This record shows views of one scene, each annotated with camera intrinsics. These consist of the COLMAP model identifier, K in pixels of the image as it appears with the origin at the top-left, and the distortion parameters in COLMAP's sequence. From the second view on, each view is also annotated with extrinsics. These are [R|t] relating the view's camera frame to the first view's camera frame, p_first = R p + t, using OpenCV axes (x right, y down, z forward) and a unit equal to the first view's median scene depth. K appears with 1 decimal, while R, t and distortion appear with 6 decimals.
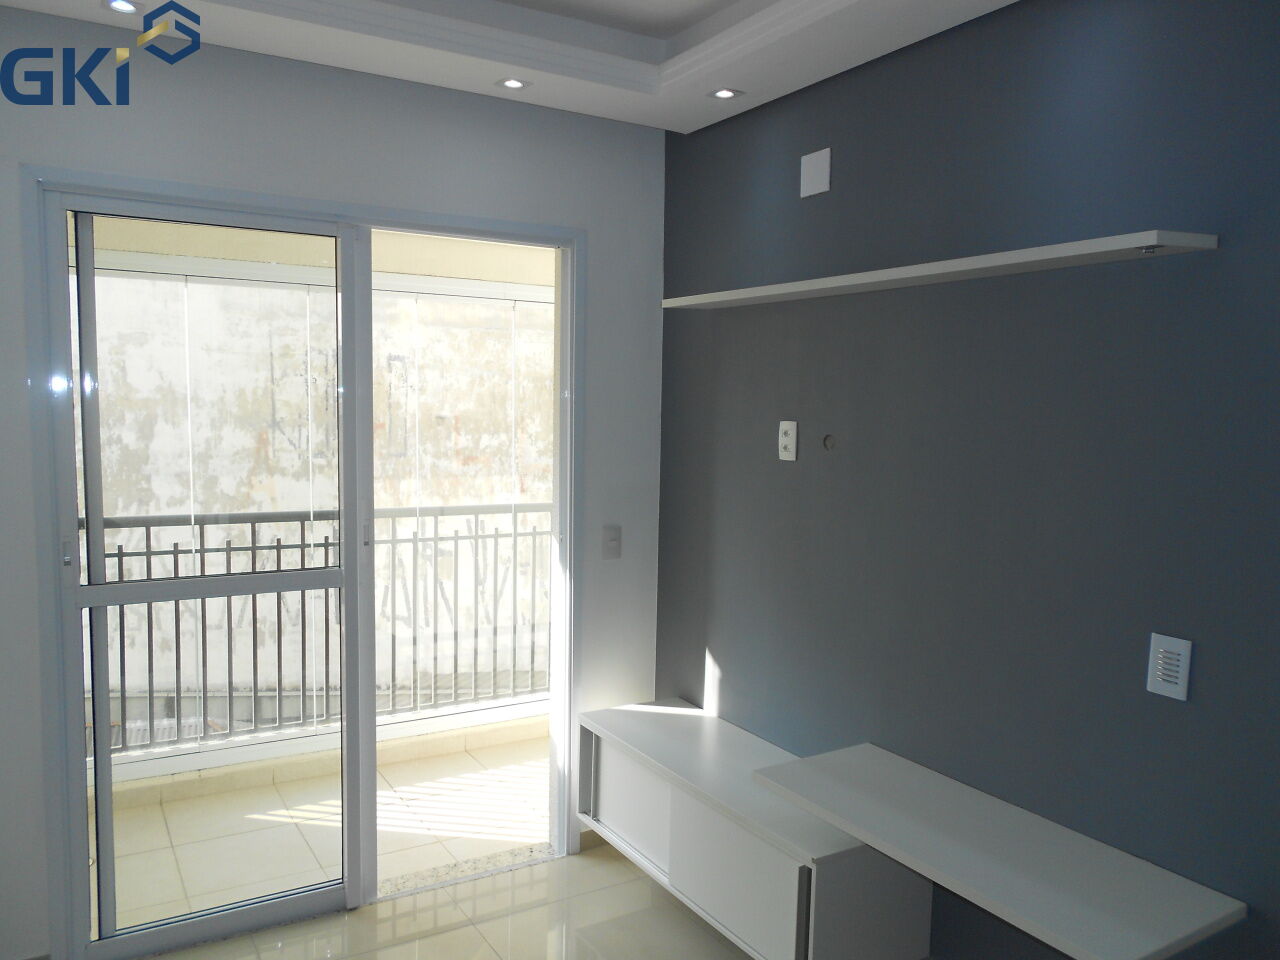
lens RADIAL K [[984.0, 0, 641.9], [0, 984.0, 475.0], [0, 0, 1]] dist [-0.009124, 0.007375]
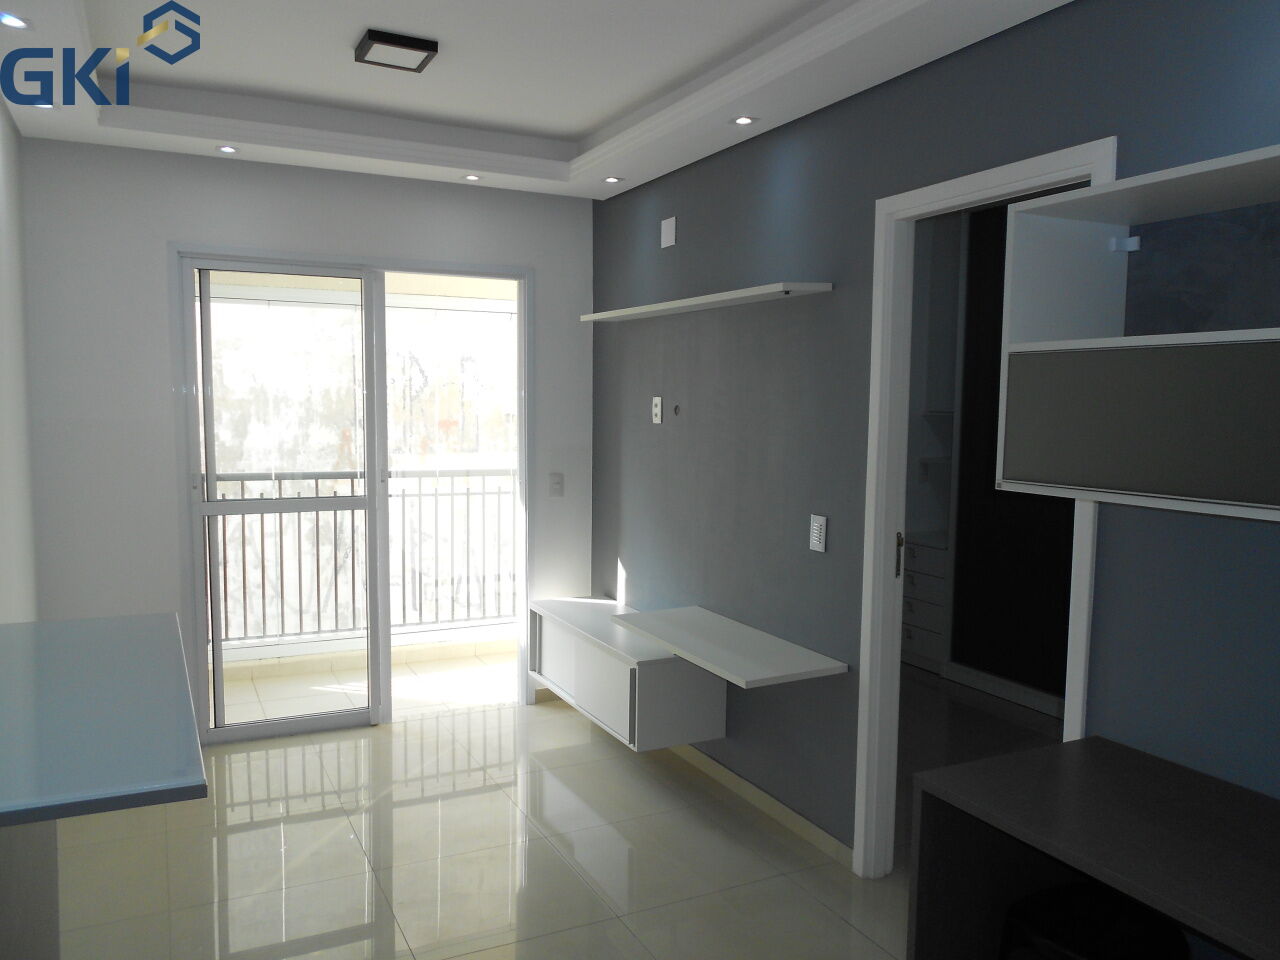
lens RADIAL K [[984.0, 0, 639.1], [0, 984.0, 485.0], [0, 0, 1]] dist [-0.009124, 0.007375]
pose [[0.996637, 0.007537, -0.081591, 0.211225], [-0.006856, 0.999939, 0.008627, 0.056851], [0.081651, -0.008039, 0.996629, -0.425343]]
